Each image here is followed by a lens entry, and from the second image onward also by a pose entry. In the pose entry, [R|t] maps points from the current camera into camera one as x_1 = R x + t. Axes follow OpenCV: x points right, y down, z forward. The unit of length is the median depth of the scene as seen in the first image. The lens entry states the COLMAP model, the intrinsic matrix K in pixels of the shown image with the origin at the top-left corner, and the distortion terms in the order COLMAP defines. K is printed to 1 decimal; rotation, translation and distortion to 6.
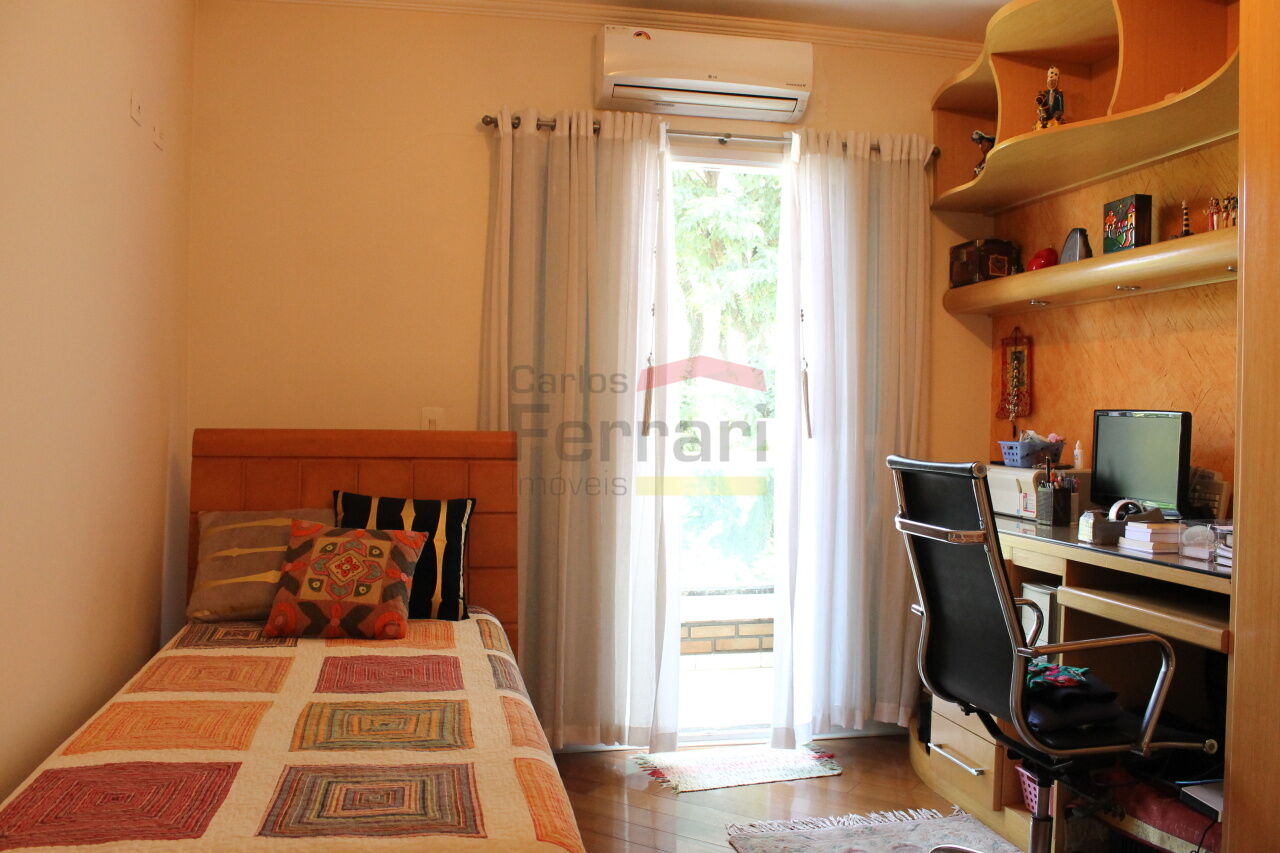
lens RADIAL K [[1101.4, 0, 643.8], [0, 1101.4, 425.3], [0, 0, 1]] dist [-0.152057, 0.147549]
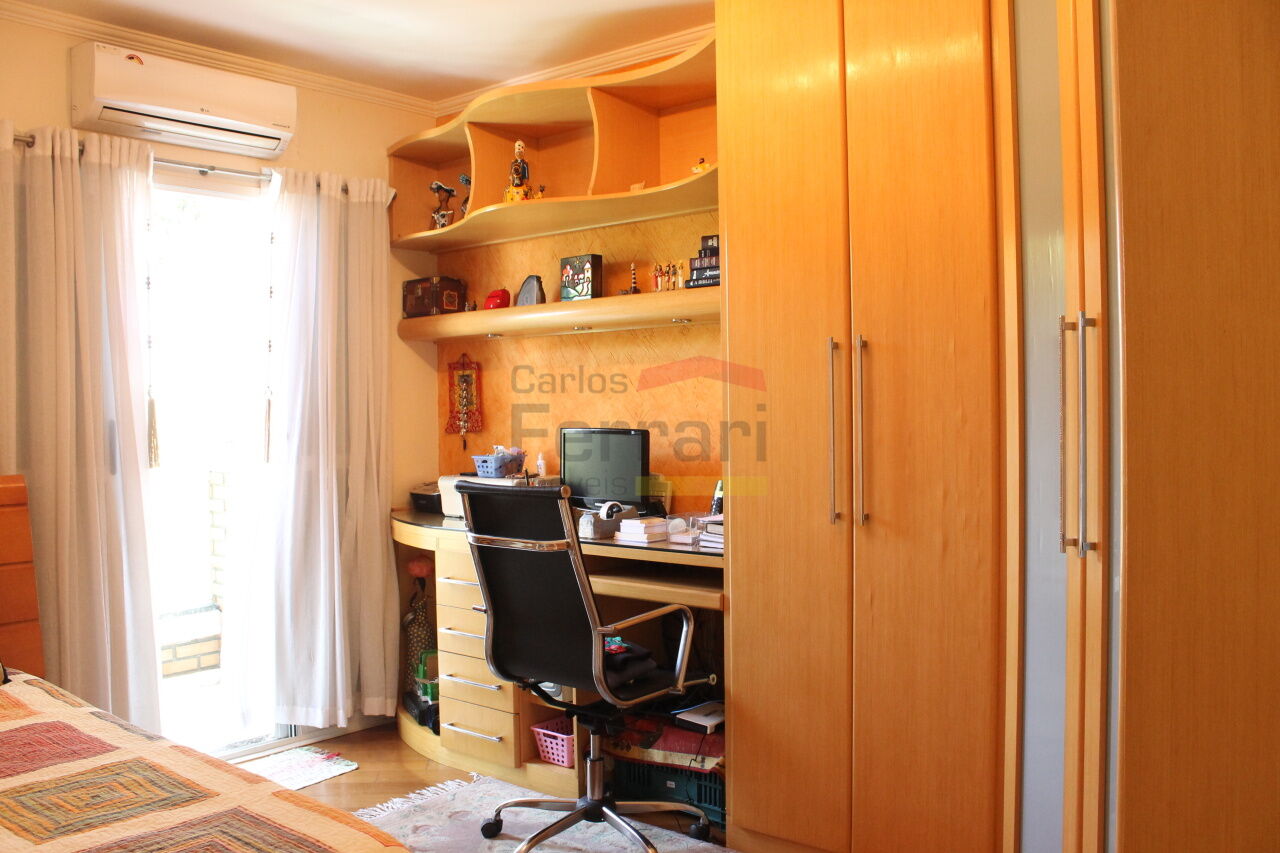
lens RADIAL K [[1101.4, 0, 643.8], [0, 1101.4, 425.3], [0, 0, 1]] dist [-0.152057, 0.147549]
pose [[0.787829, -0.038913, 0.614663, -0.256572], [0.033110, 0.999235, 0.020821, -0.037816], [-0.615003, 0.003948, 0.788515, -0.038134]]
